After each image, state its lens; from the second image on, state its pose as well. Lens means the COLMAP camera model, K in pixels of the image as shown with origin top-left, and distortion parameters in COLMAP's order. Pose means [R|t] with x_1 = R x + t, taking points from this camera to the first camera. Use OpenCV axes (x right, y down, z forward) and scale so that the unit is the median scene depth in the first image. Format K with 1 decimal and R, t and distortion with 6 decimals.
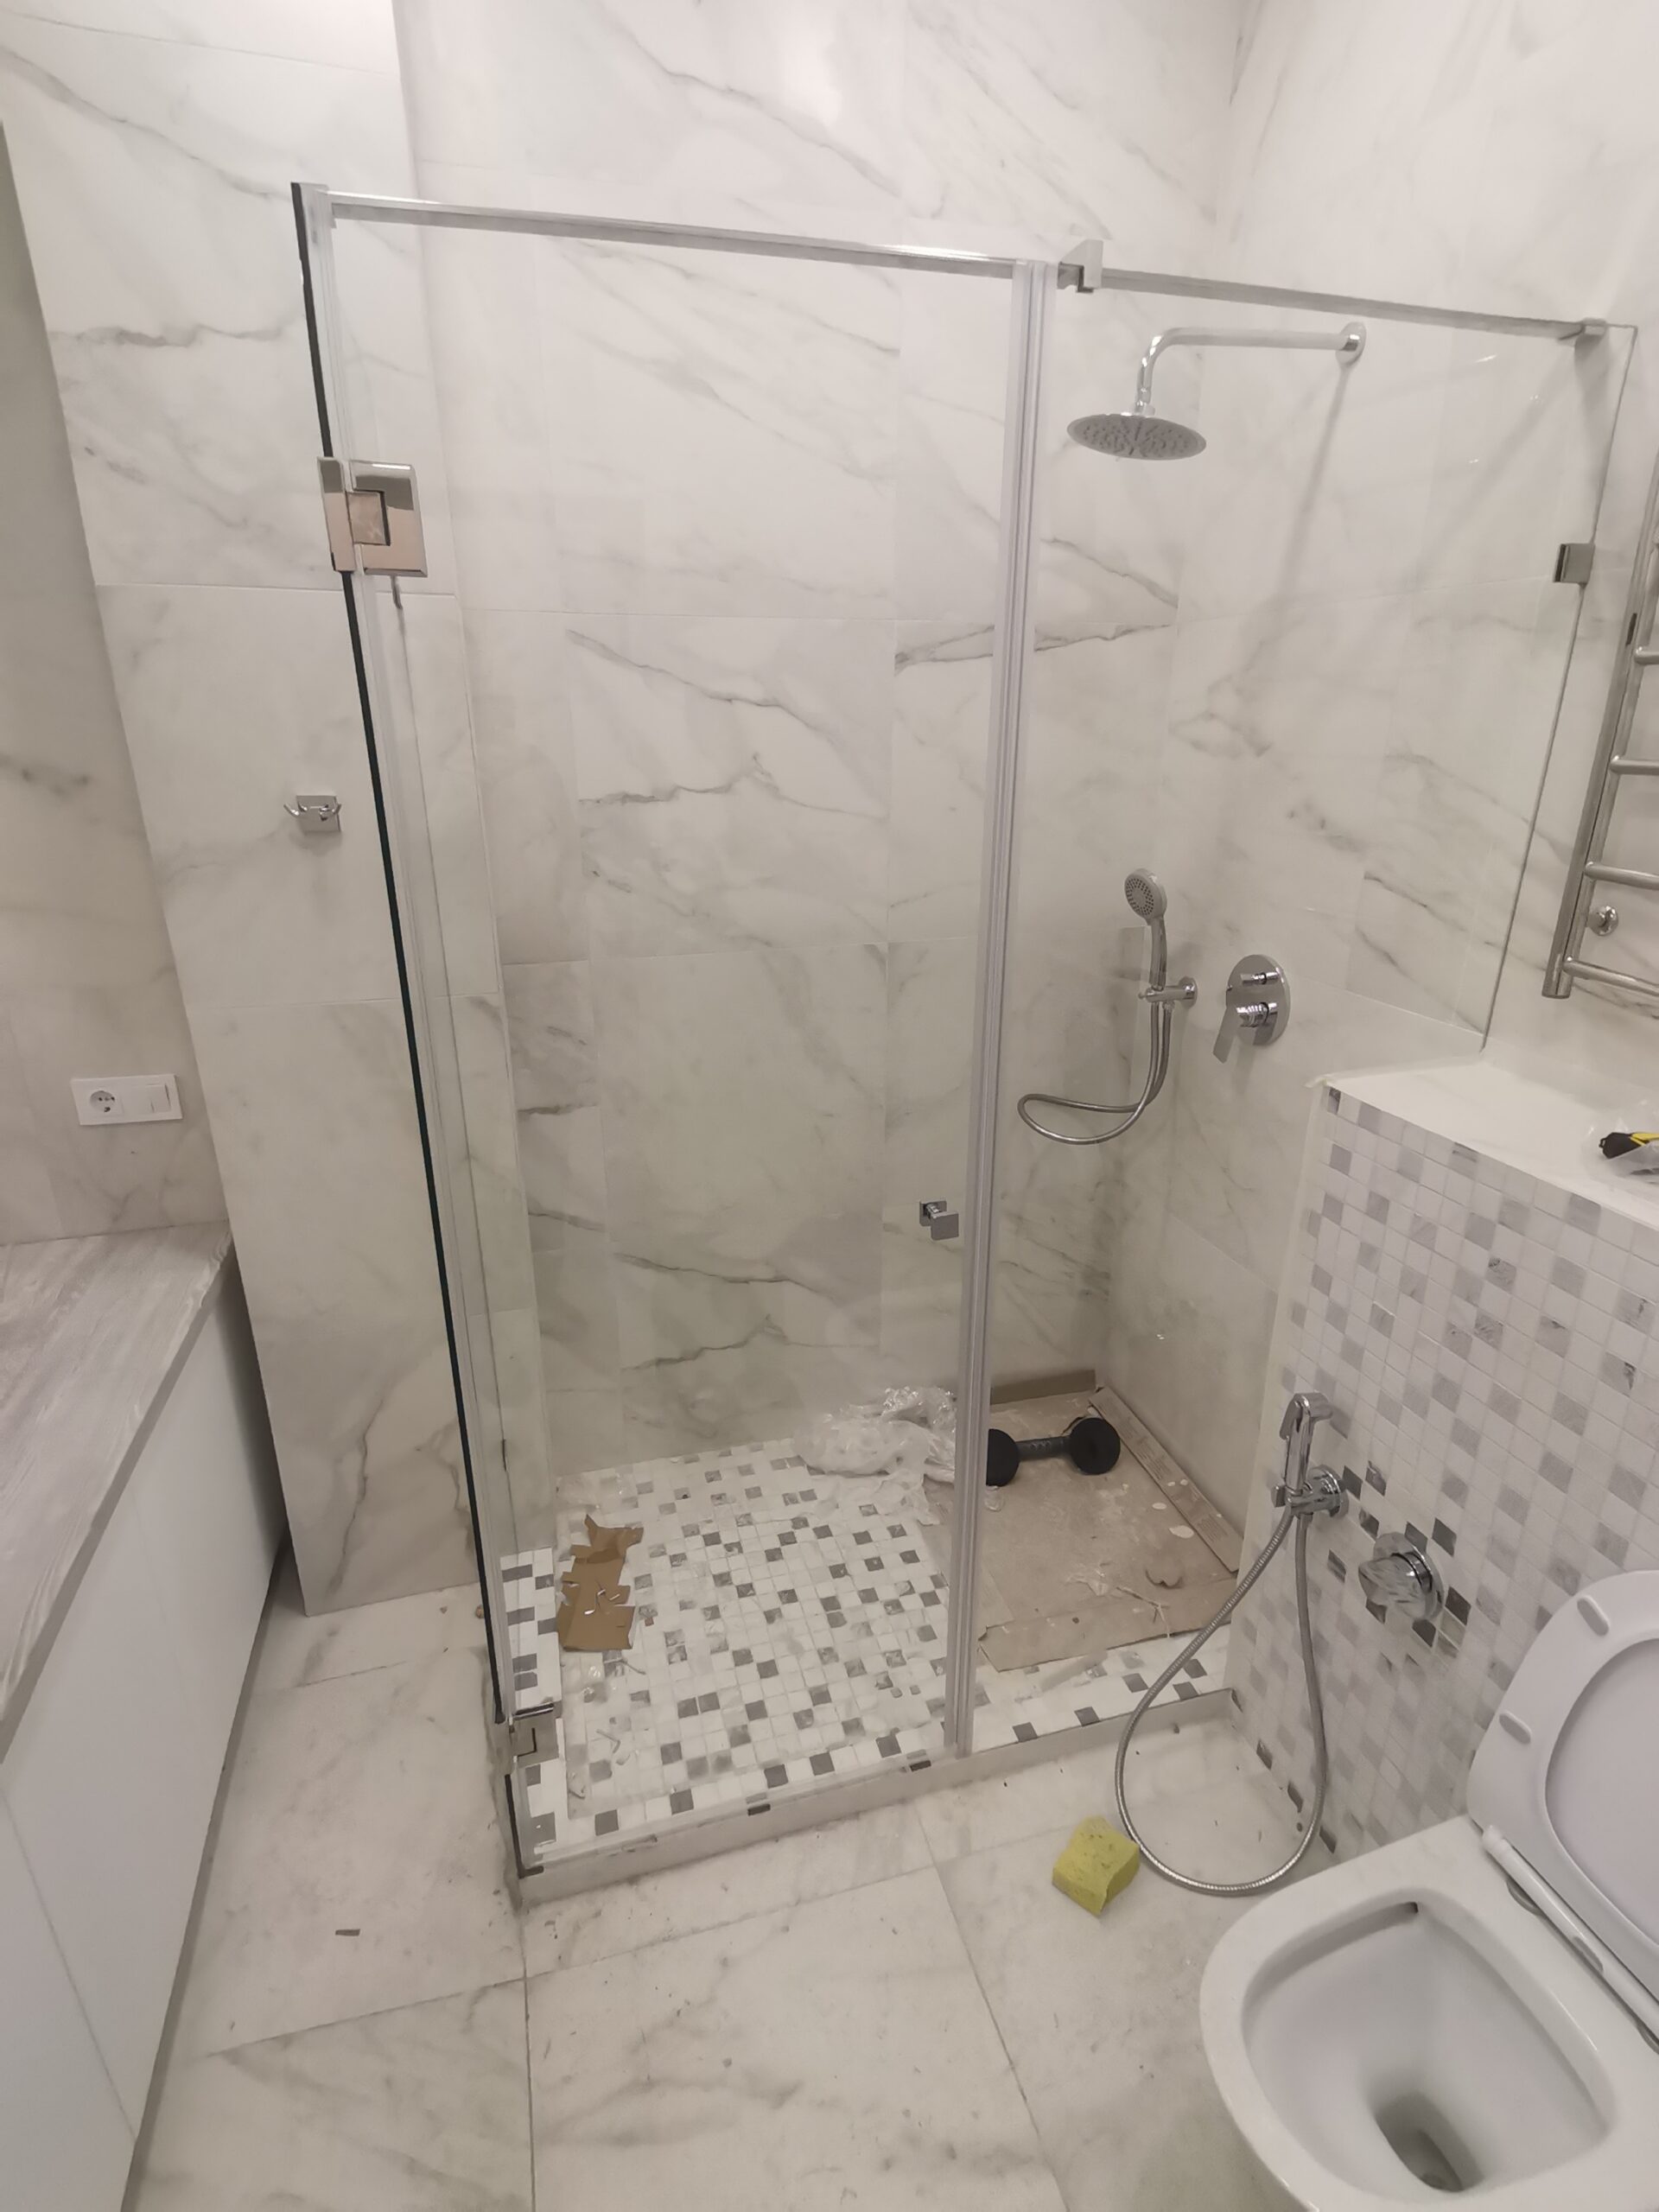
lens RADIAL K [[1069.4, 0, 829.5], [0, 1069.4, 1106.0], [0, 0, 1]] dist [0.041094, -0.019172]
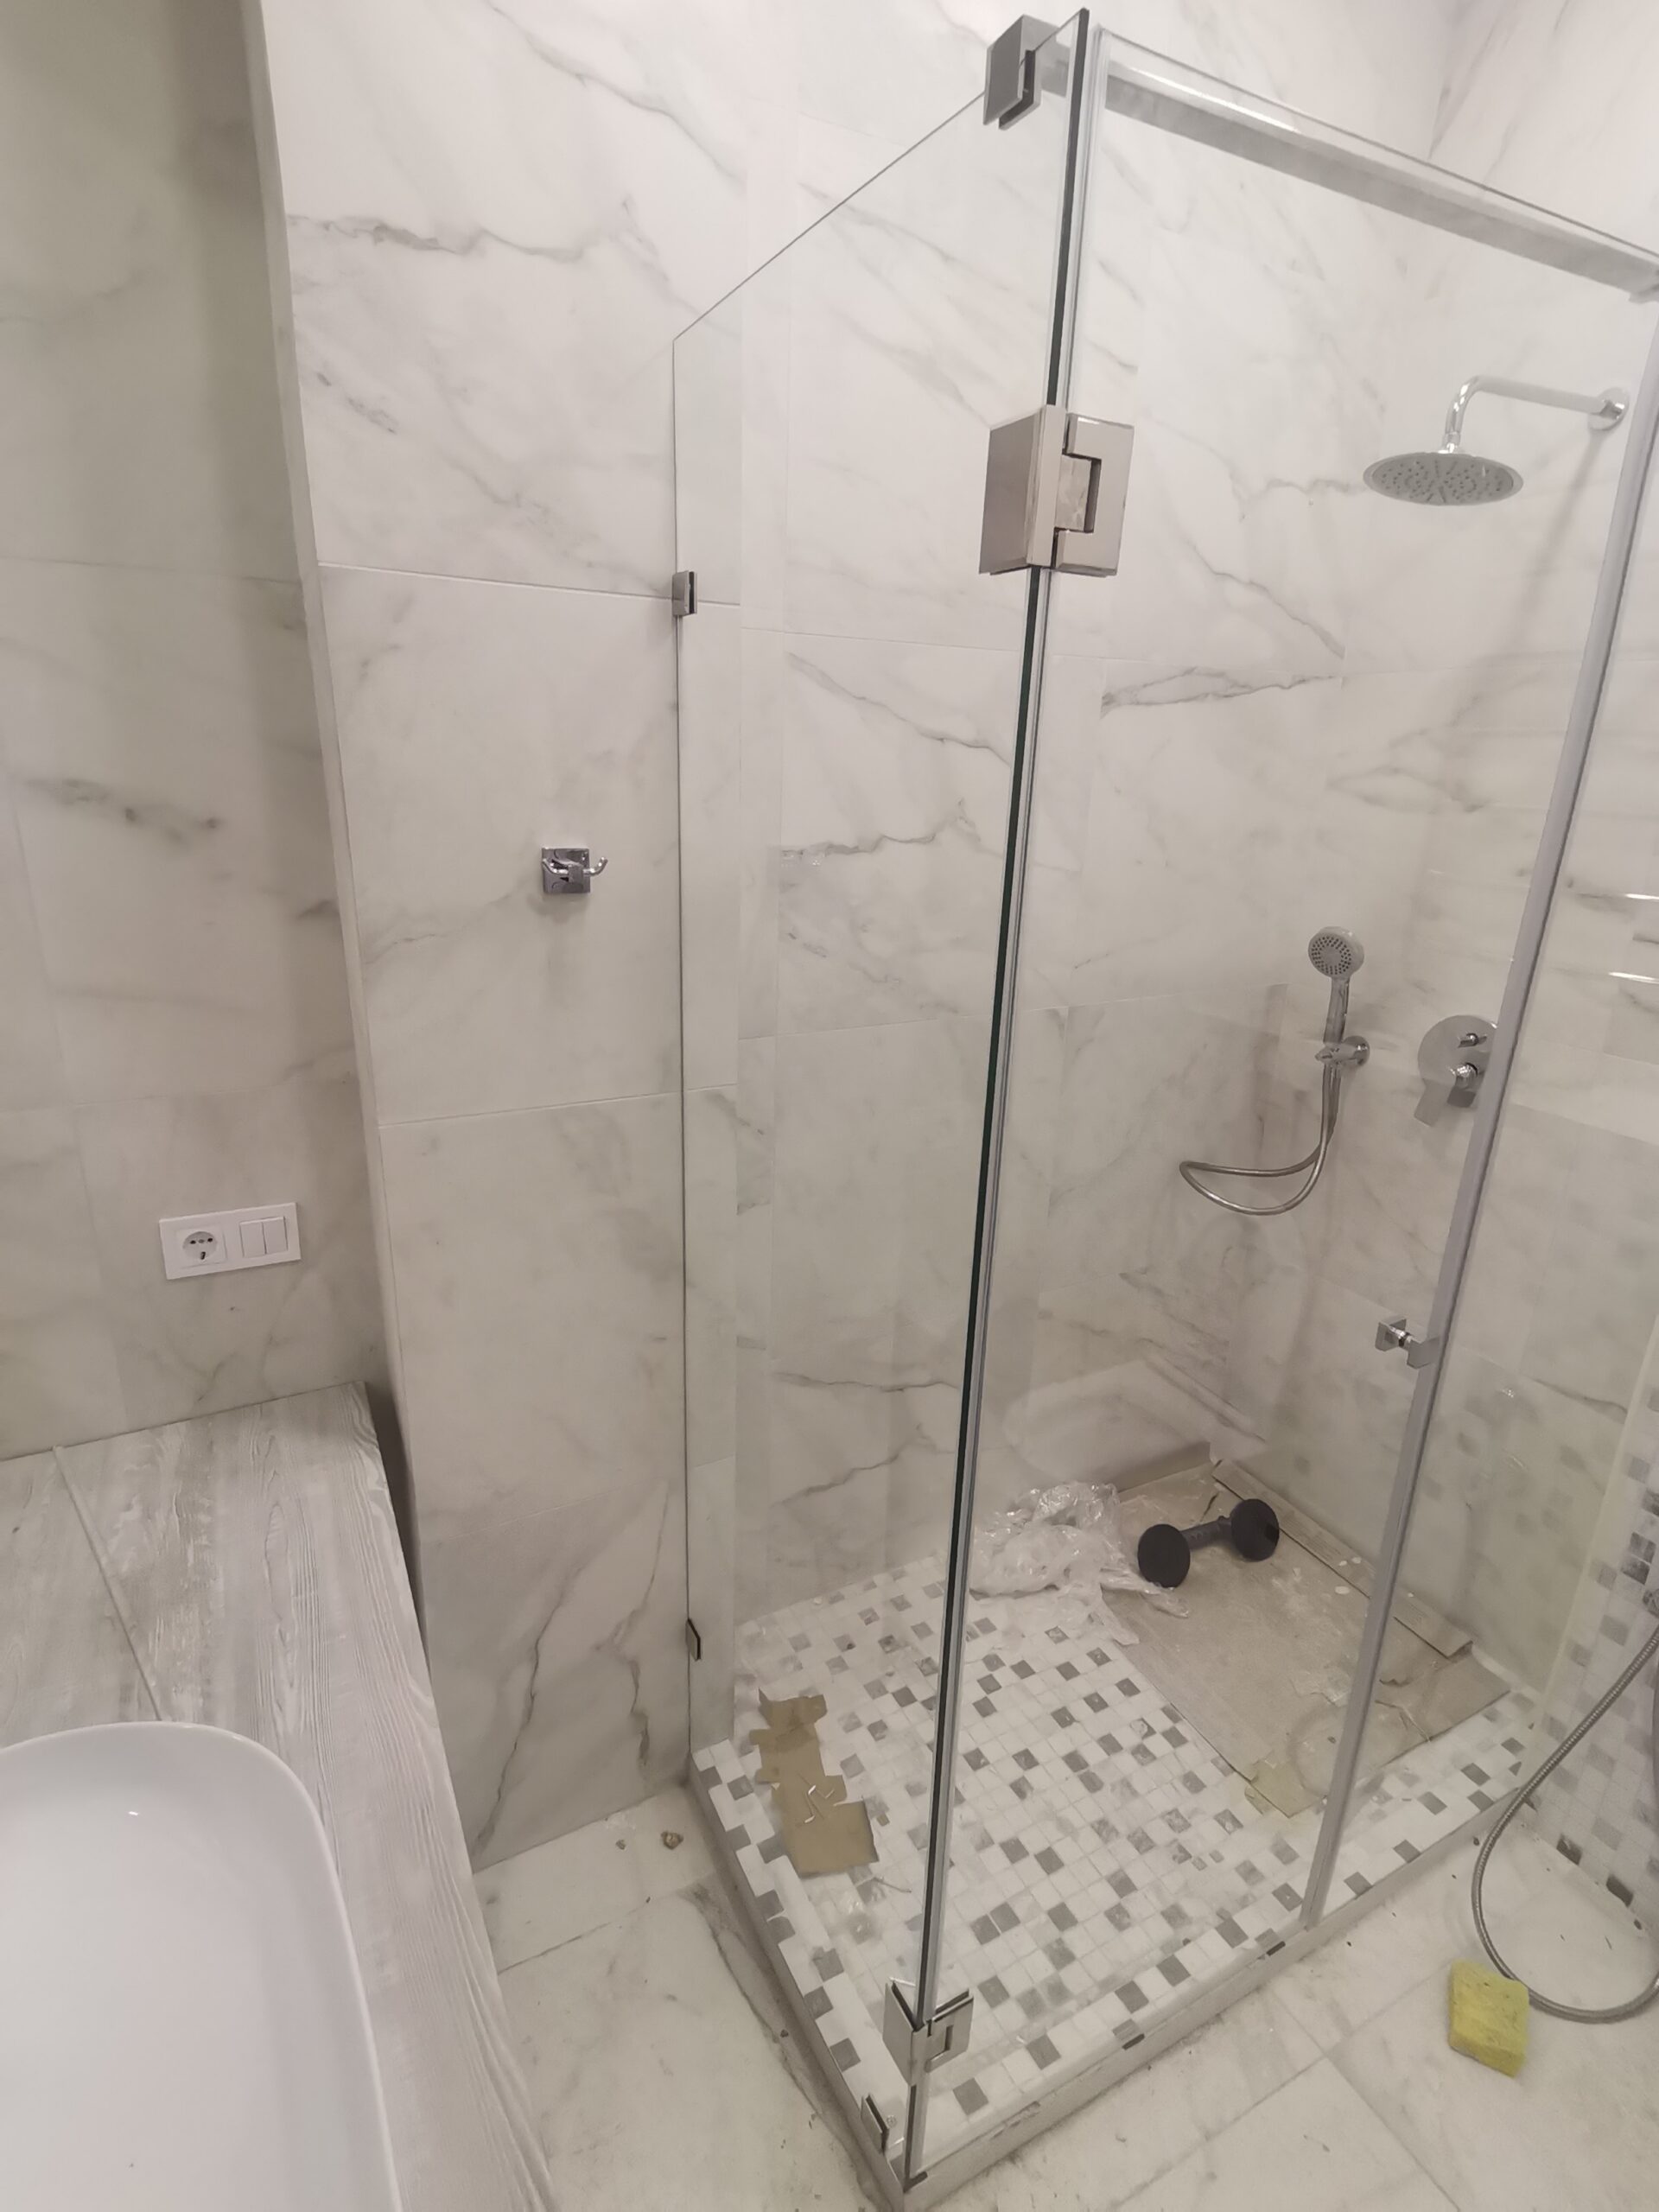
lens RADIAL K [[1060.0, 0, 829.5], [0, 1060.0, 1106.0], [0, 0, 1]] dist [0.034178, -0.012999]
pose [[0.979135, -0.036866, 0.199839, -0.359696], [0.043210, 0.998688, -0.027478, -0.056709], [-0.198564, 0.035540, 0.979443, 0.171308]]
